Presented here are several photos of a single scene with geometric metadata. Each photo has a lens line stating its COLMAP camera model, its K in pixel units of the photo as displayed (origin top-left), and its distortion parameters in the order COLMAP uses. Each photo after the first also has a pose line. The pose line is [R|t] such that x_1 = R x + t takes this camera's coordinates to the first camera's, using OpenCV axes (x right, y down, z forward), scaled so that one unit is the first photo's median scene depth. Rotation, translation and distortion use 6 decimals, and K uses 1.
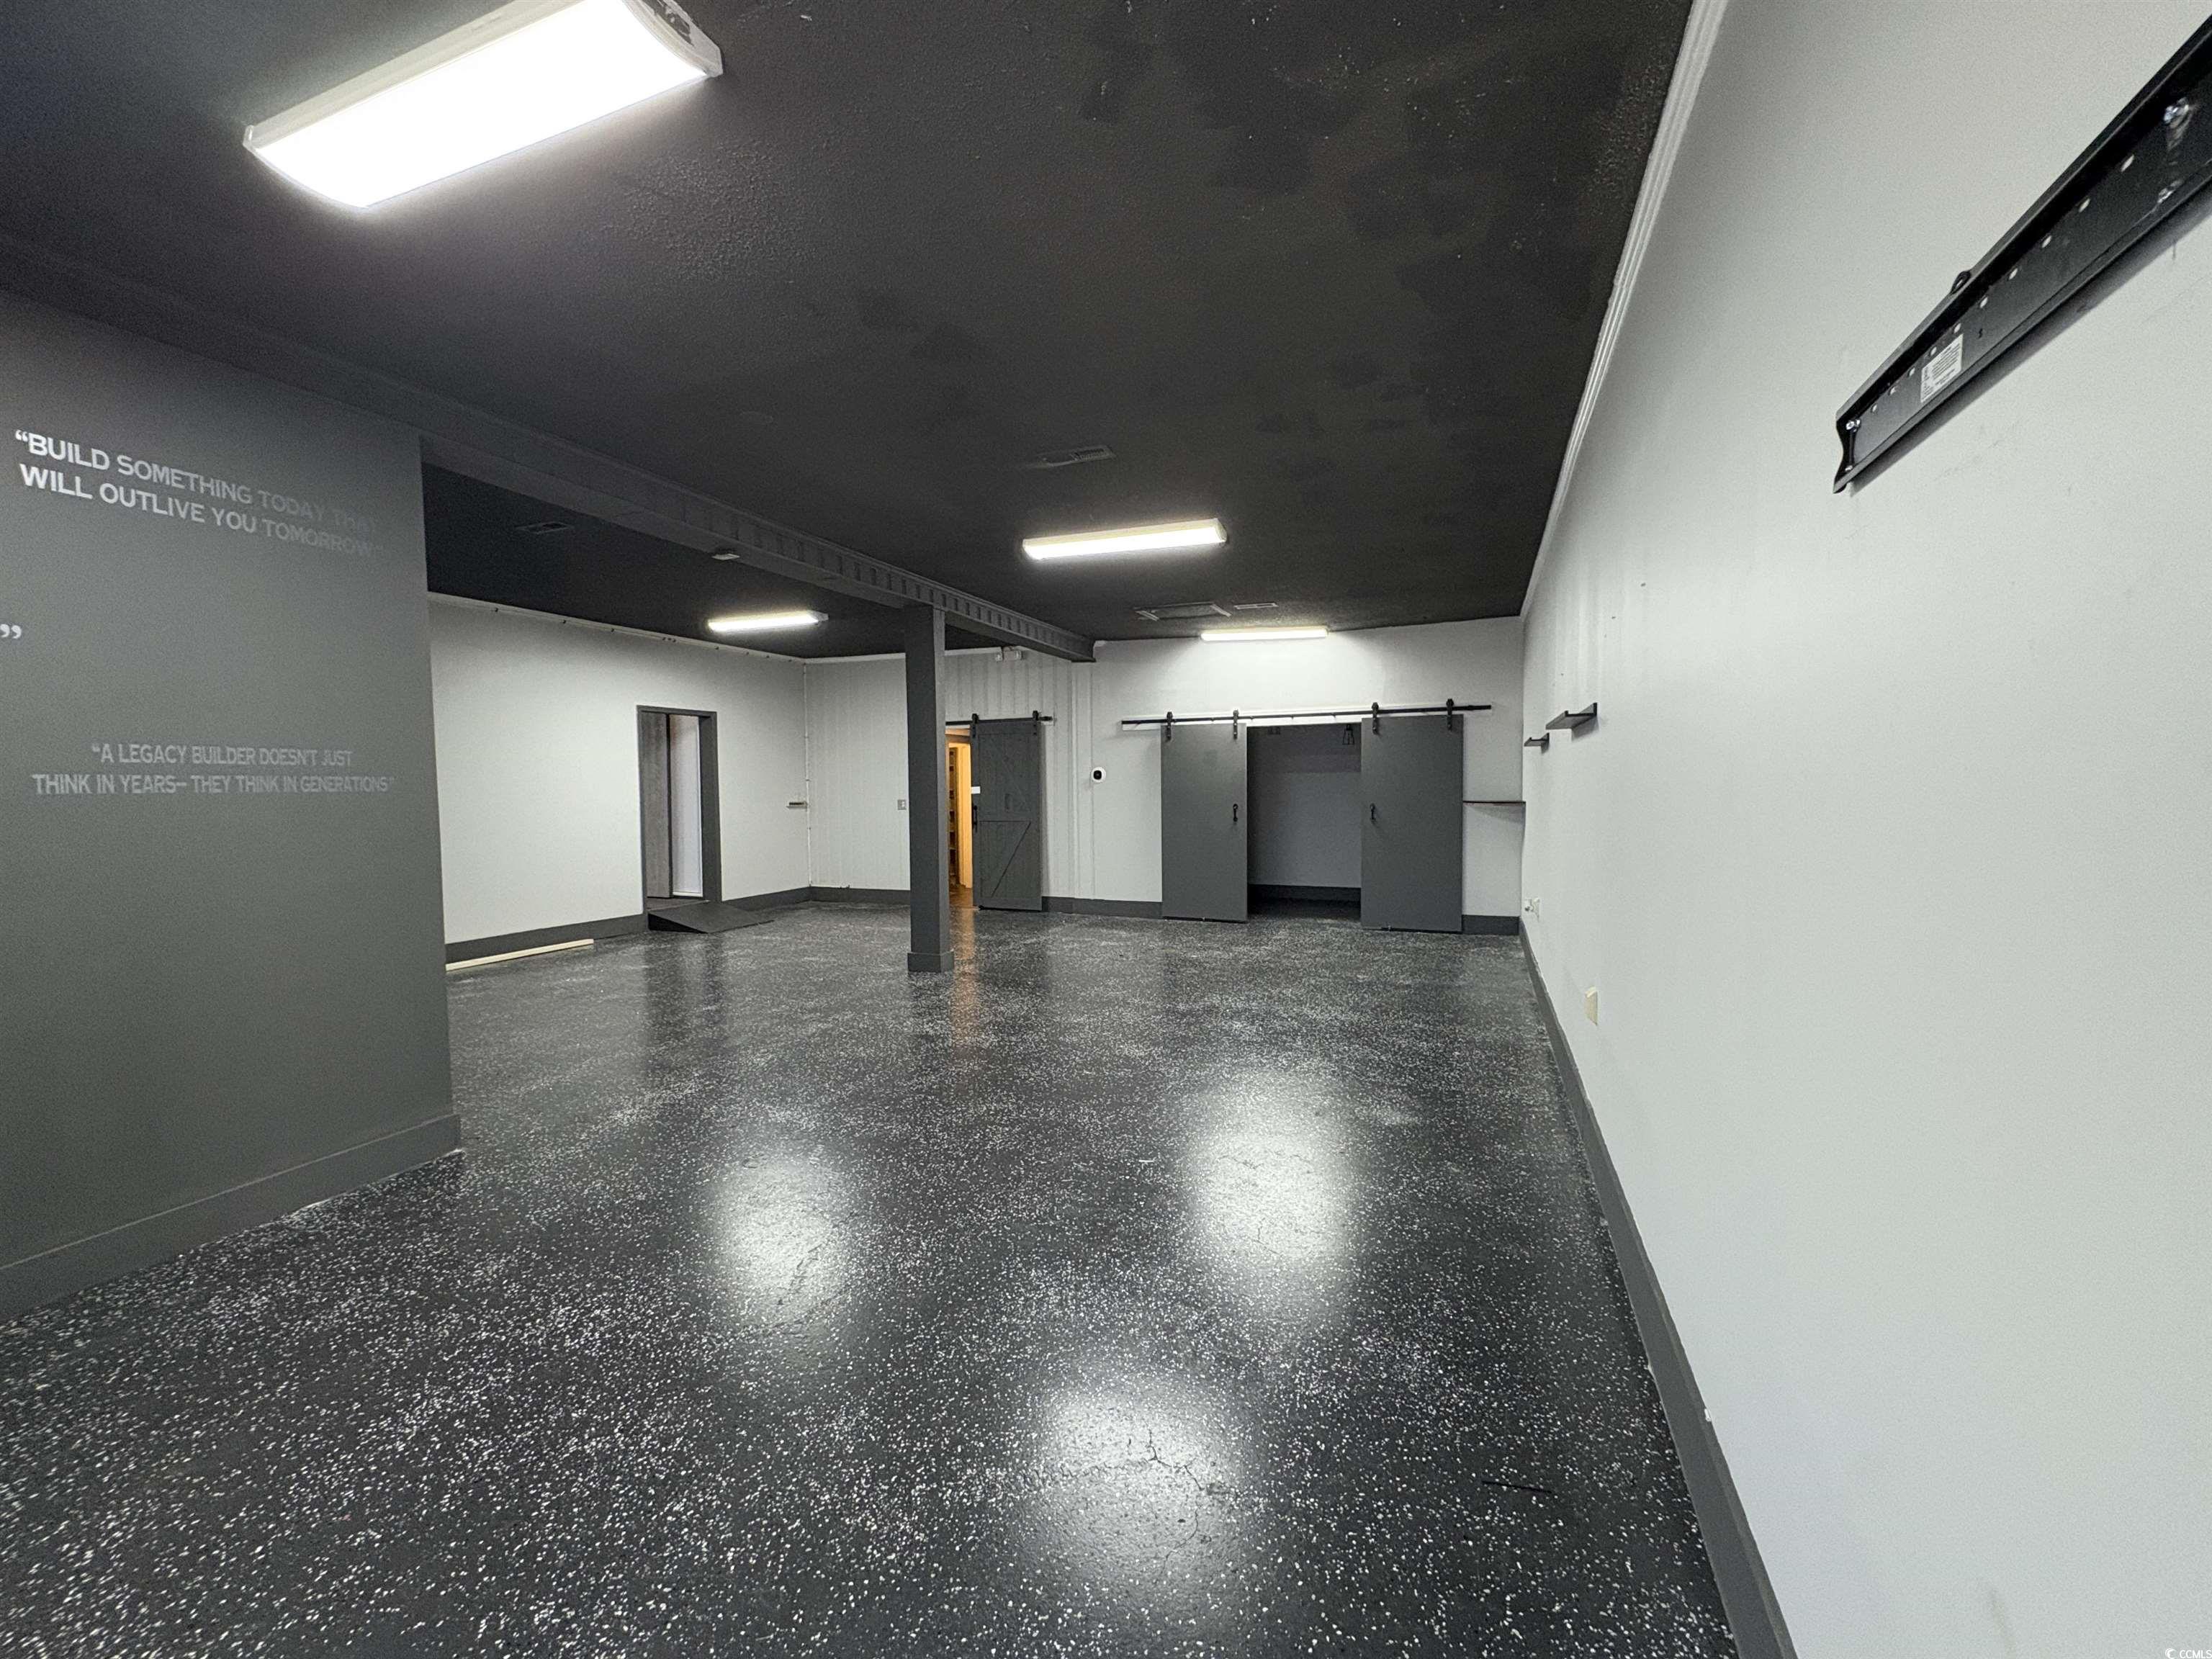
lens RADIAL K [[883.8, 0, 1106.9], [0, 883.8, 826.1], [0, 0, 1]] dist [-0.001456, 0.000739]
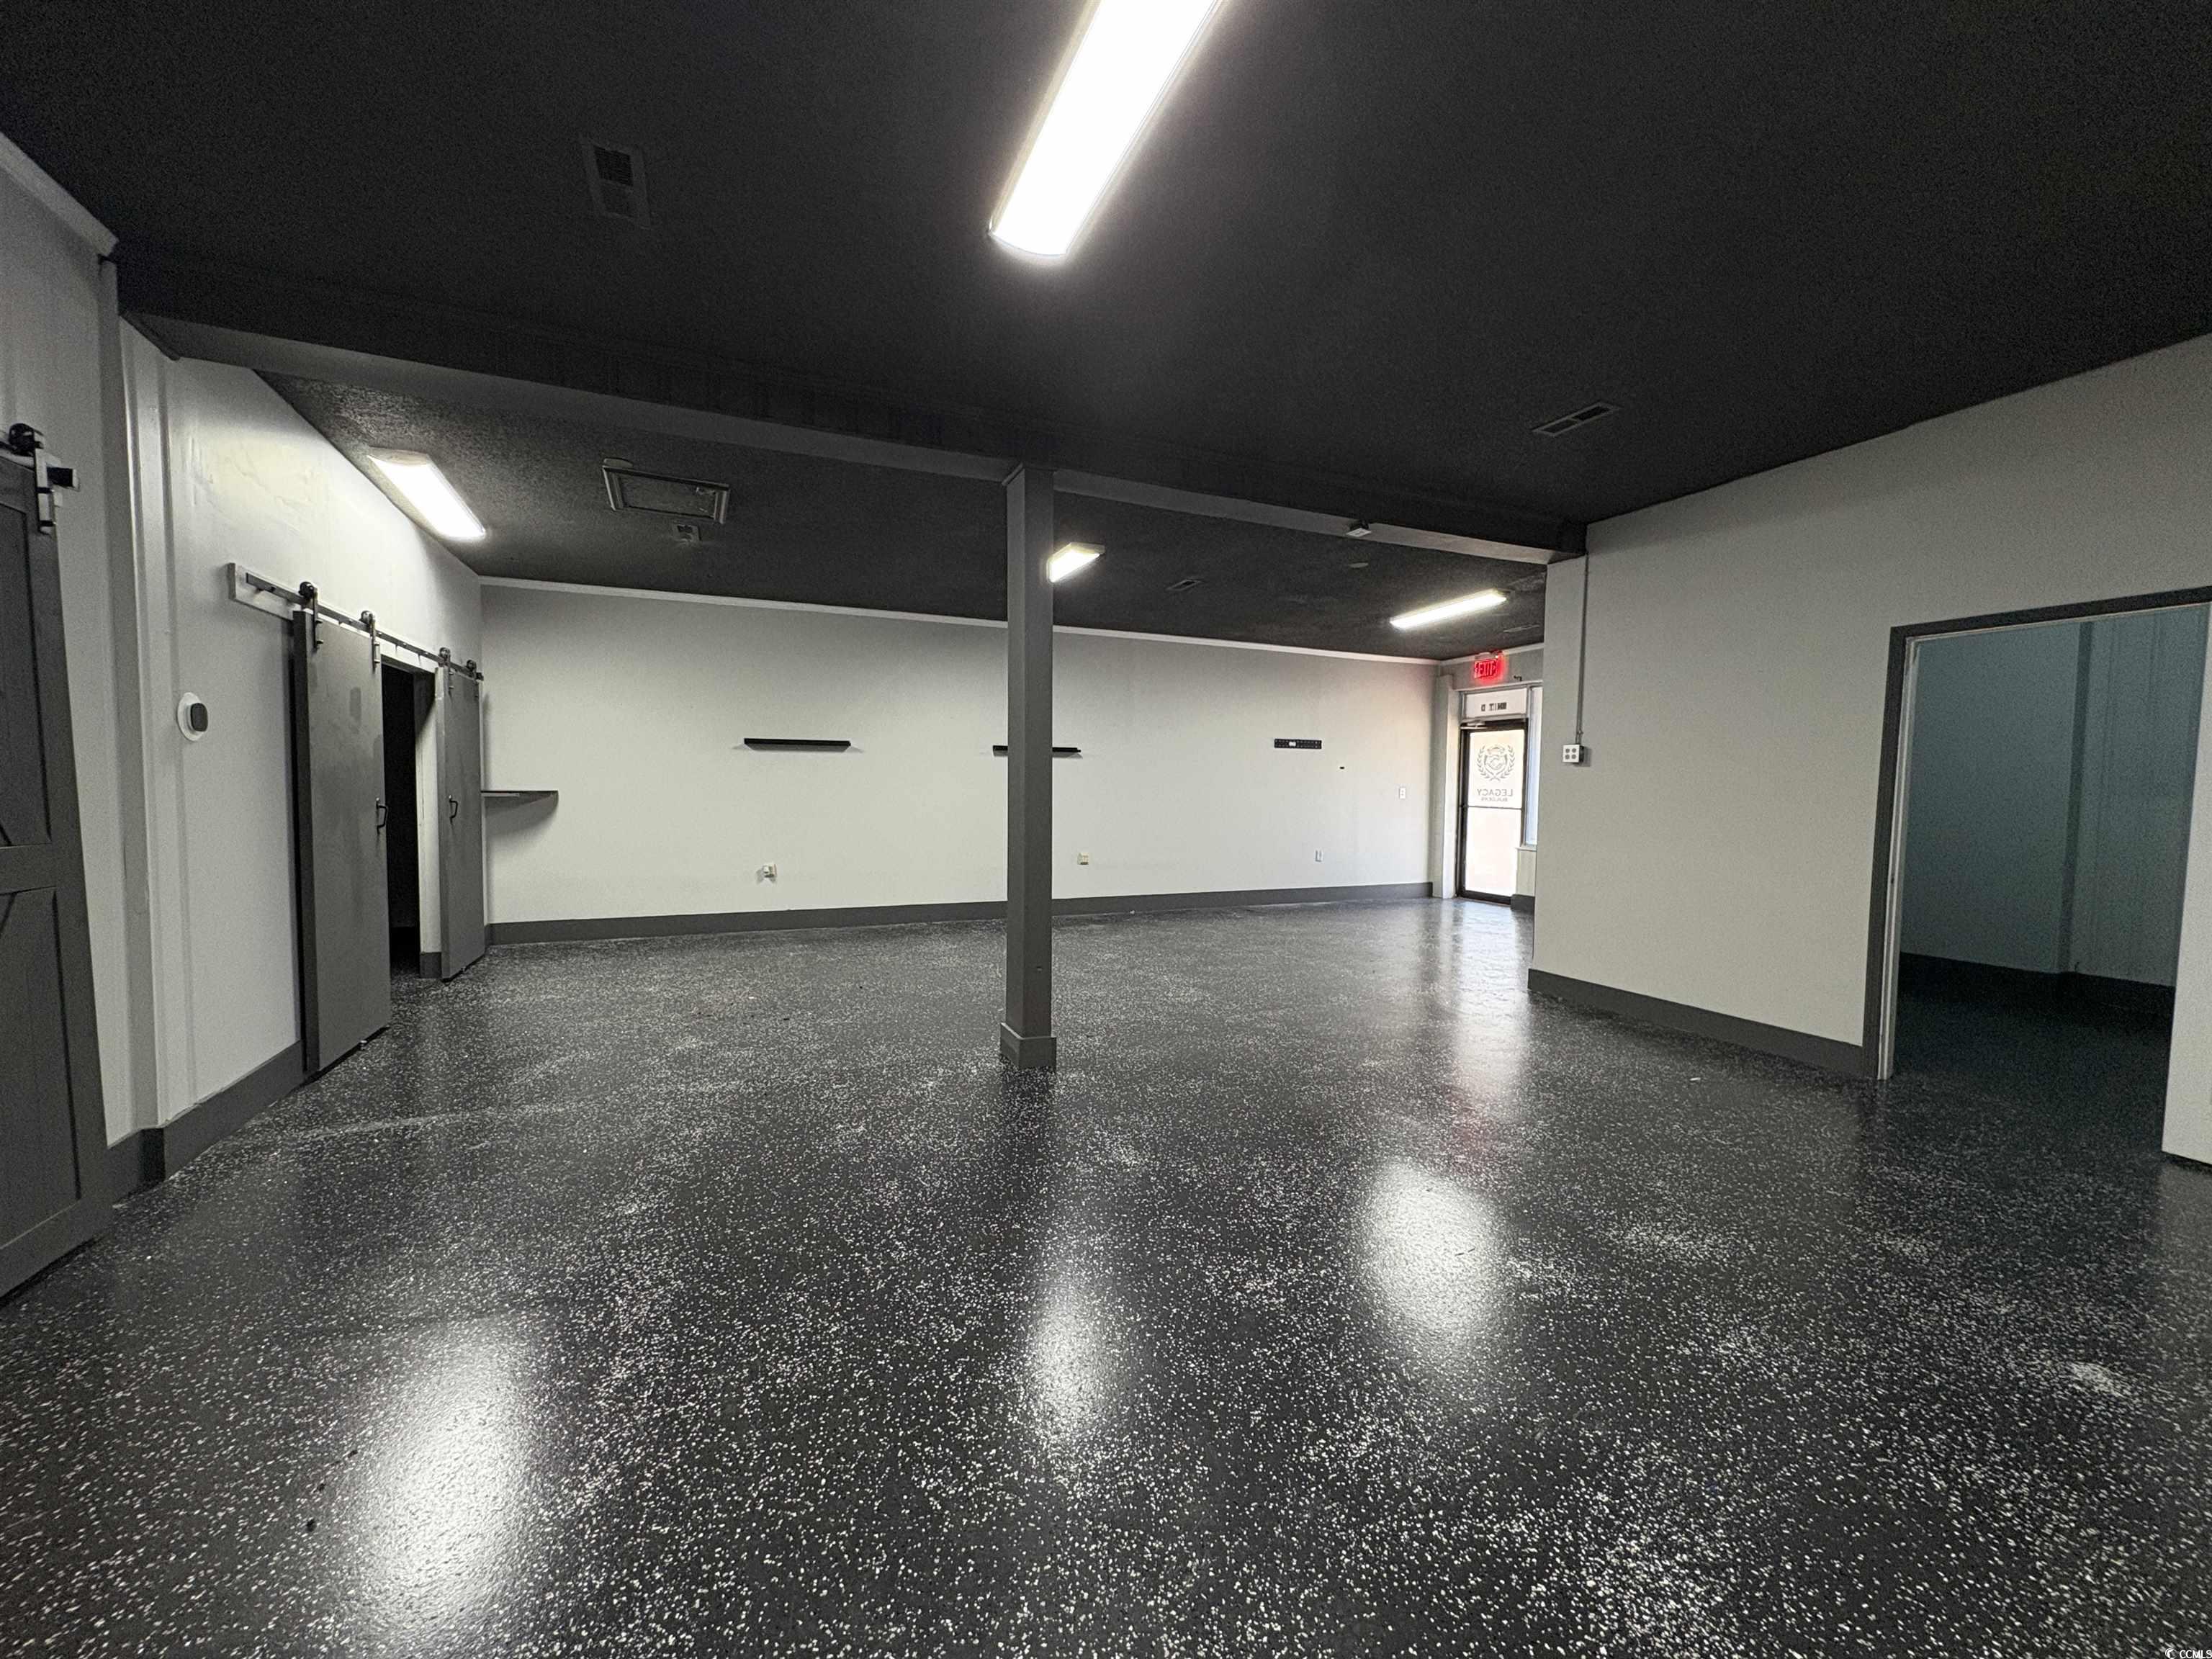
lens RADIAL K [[883.8, 0, 1101.3], [0, 883.8, 829.6], [0, 0, 1]] dist [-0.001456, 0.000739]
pose [[-0.721891, -0.030333, 0.691342, -0.780380], [0.028649, 0.996872, 0.073652, -0.051165], [-0.691413, 0.072975, -0.718764, 1.650688]]
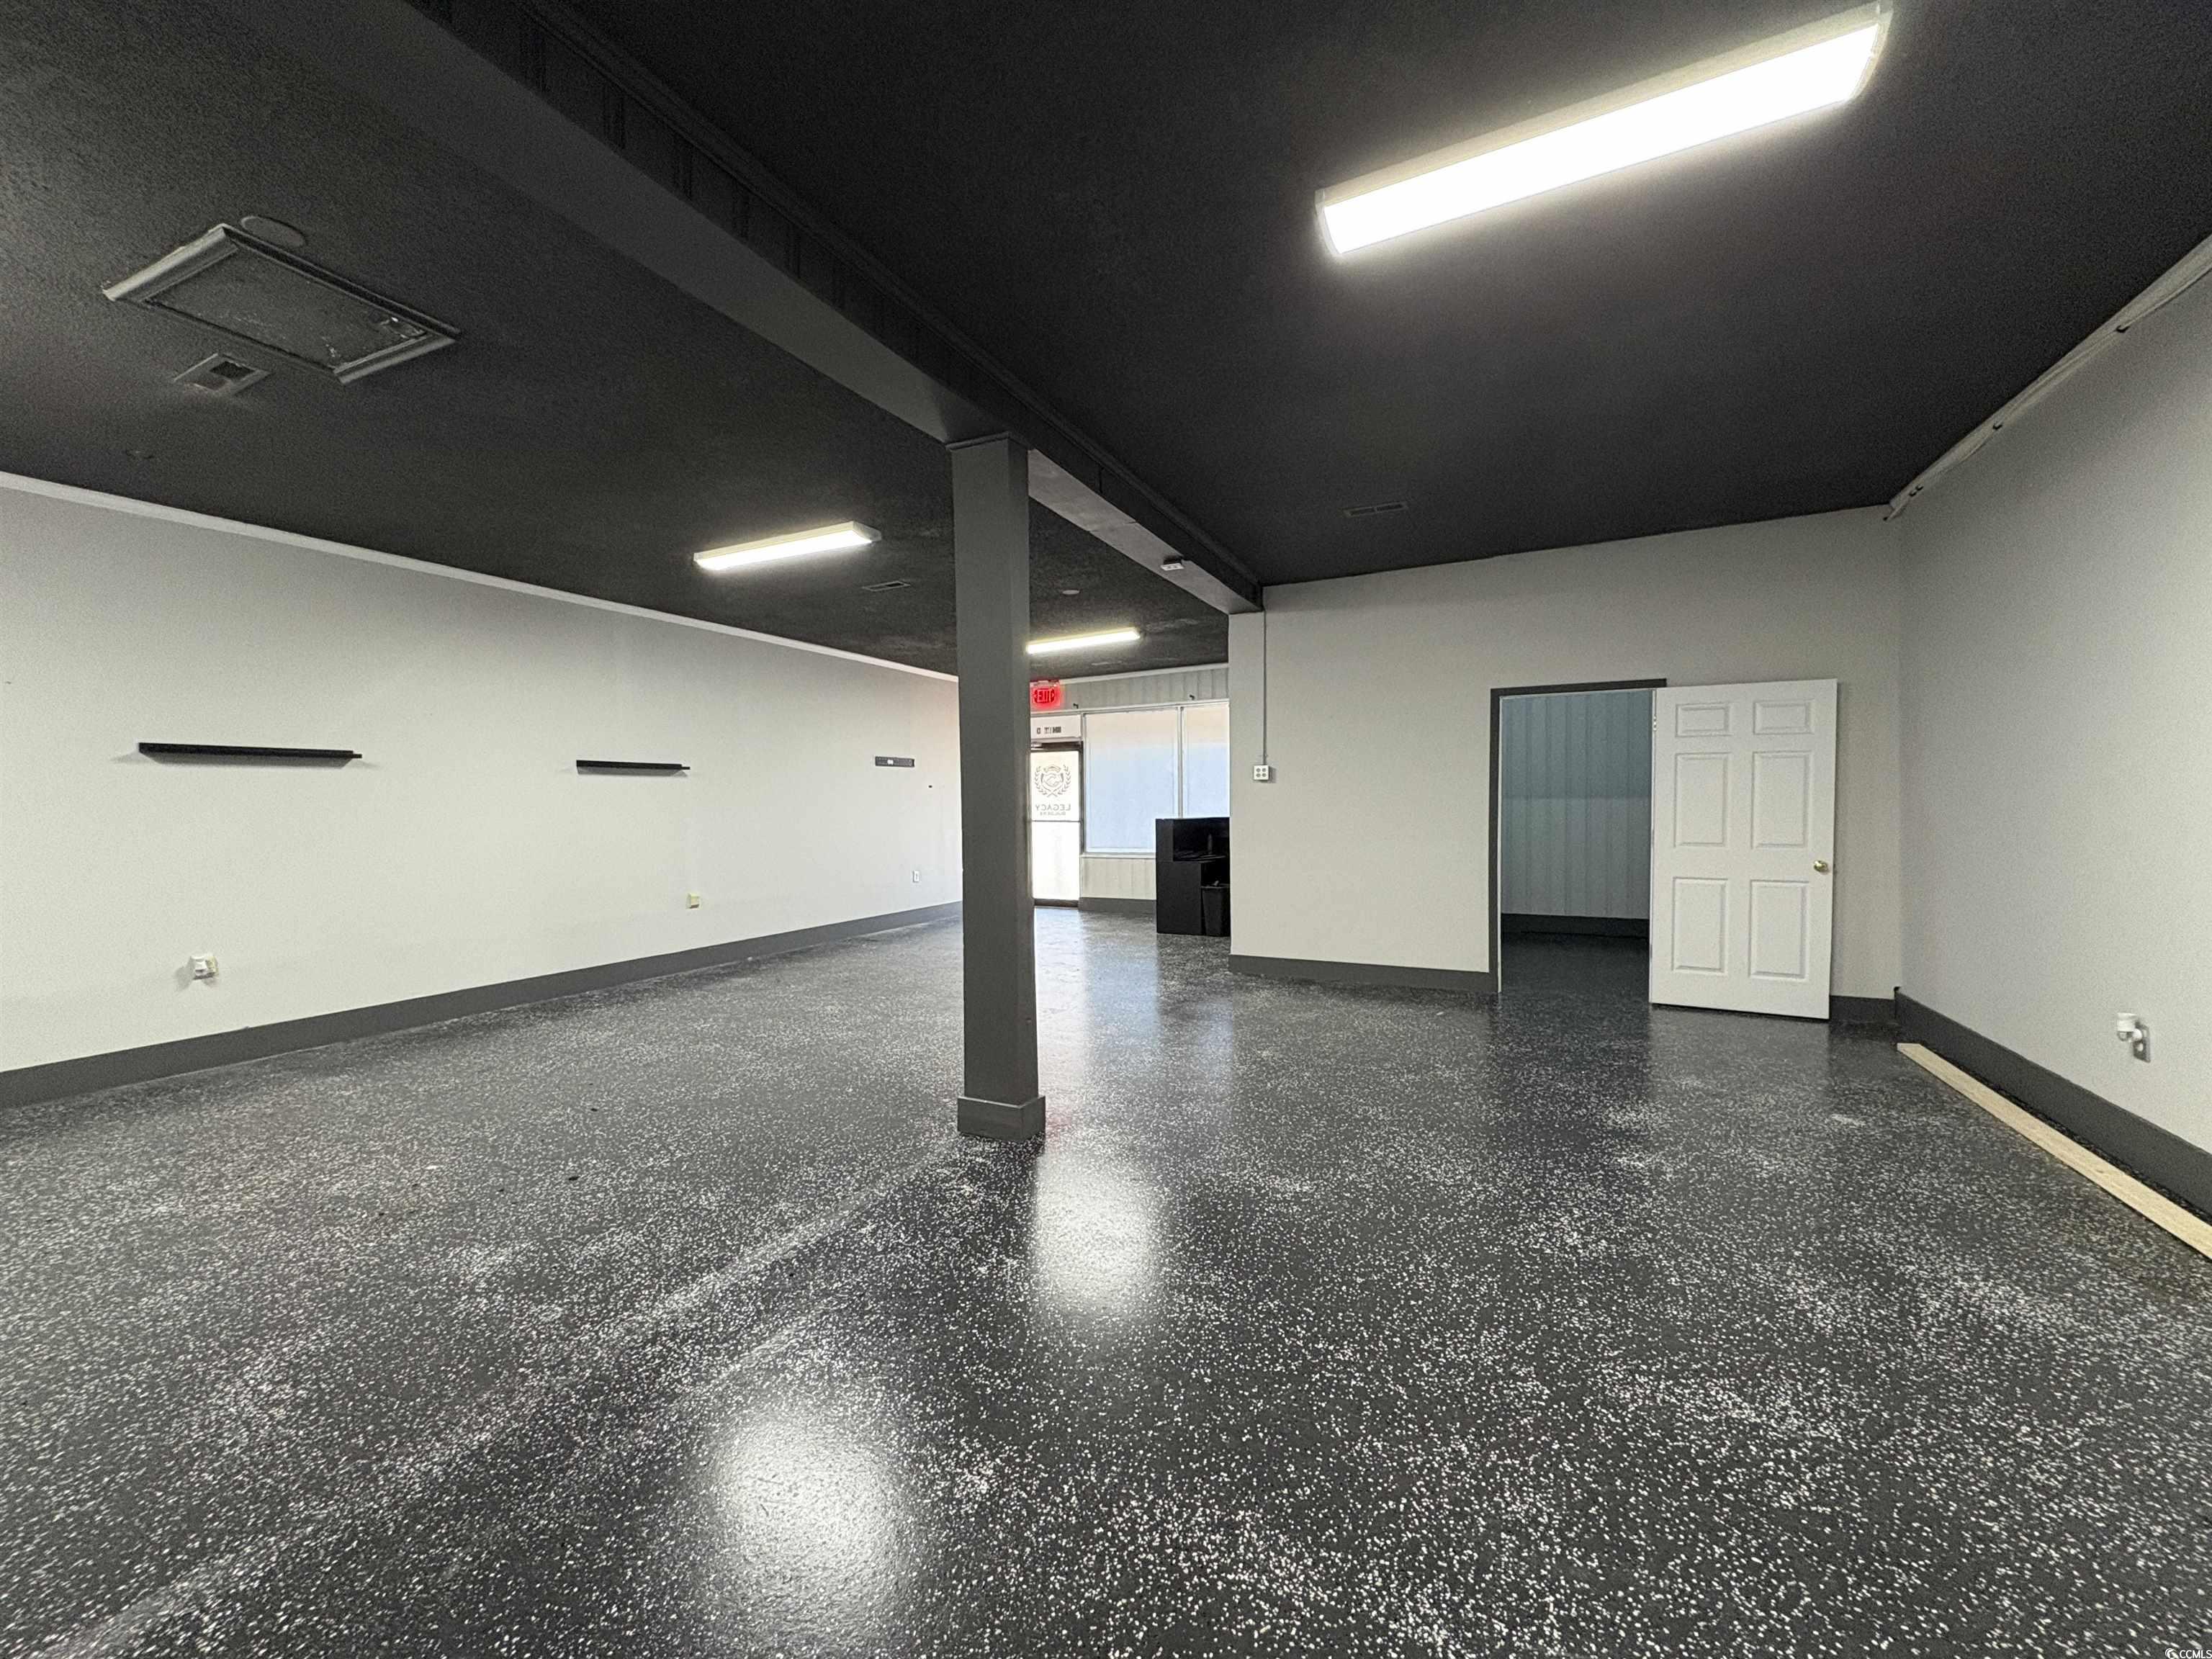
lens RADIAL K [[883.8, 0, 1107.9], [0, 883.8, 834.2], [0, 0, 1]] dist [-0.001456, 0.000739]
pose [[-0.998321, 0.023298, 0.053026, -0.347792], [0.027427, 0.996536, 0.078510, -0.064000], [-0.051014, 0.079832, -0.995502, 1.778125]]
